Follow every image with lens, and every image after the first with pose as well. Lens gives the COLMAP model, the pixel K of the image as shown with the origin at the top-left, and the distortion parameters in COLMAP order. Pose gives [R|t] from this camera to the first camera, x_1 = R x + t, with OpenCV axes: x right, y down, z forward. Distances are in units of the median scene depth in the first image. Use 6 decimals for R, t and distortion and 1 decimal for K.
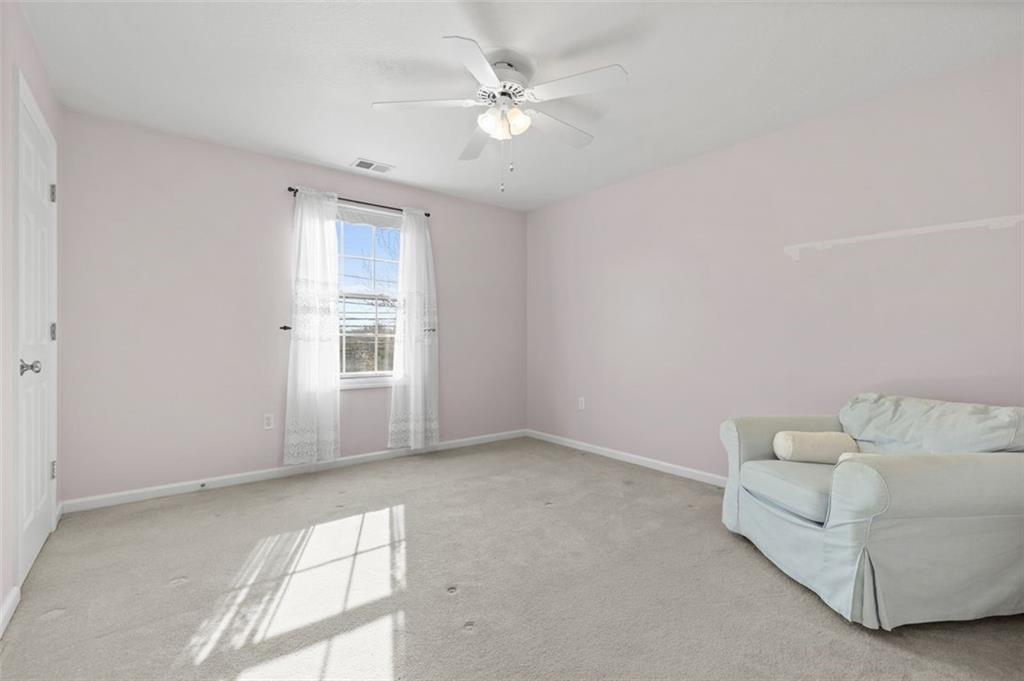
lens RADIAL K [[460.6, 0, 517.5], [0, 460.6, 341.0], [0, 0, 1]] dist [0.004198, -0.000100]
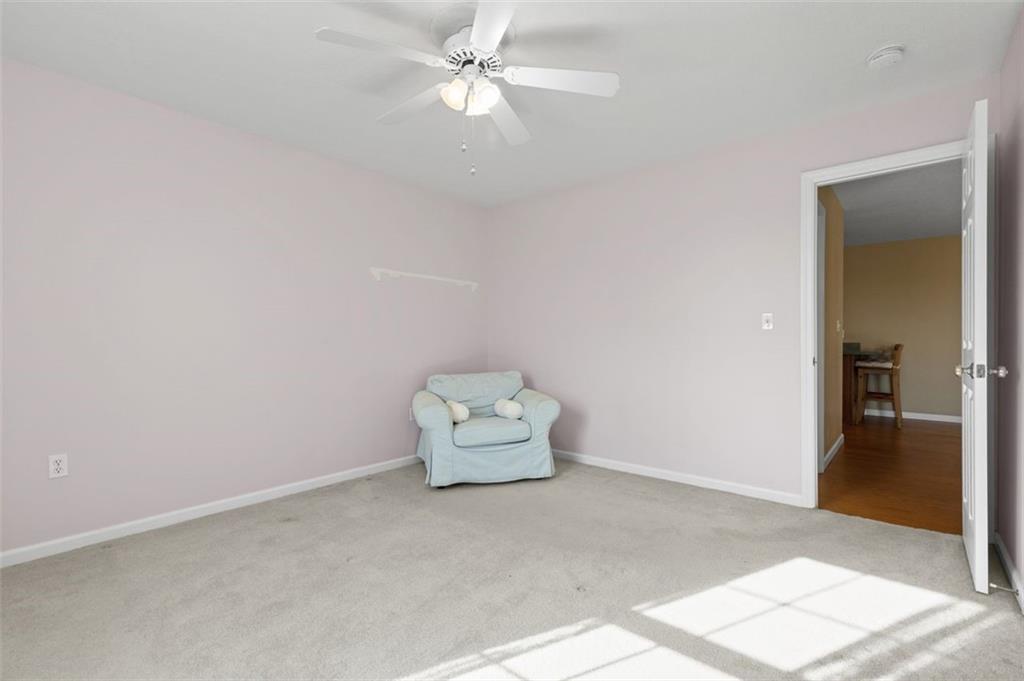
lens RADIAL K [[460.6, 0, 517.5], [0, 460.6, 341.0], [0, 0, 1]] dist [0.004198, -0.000100]
pose [[-0.190843, -0.002484, 0.981617, -0.928544], [0.009709, 0.999943, 0.004418, -0.010681], [-0.981573, 0.010373, -0.190808, 1.110382]]
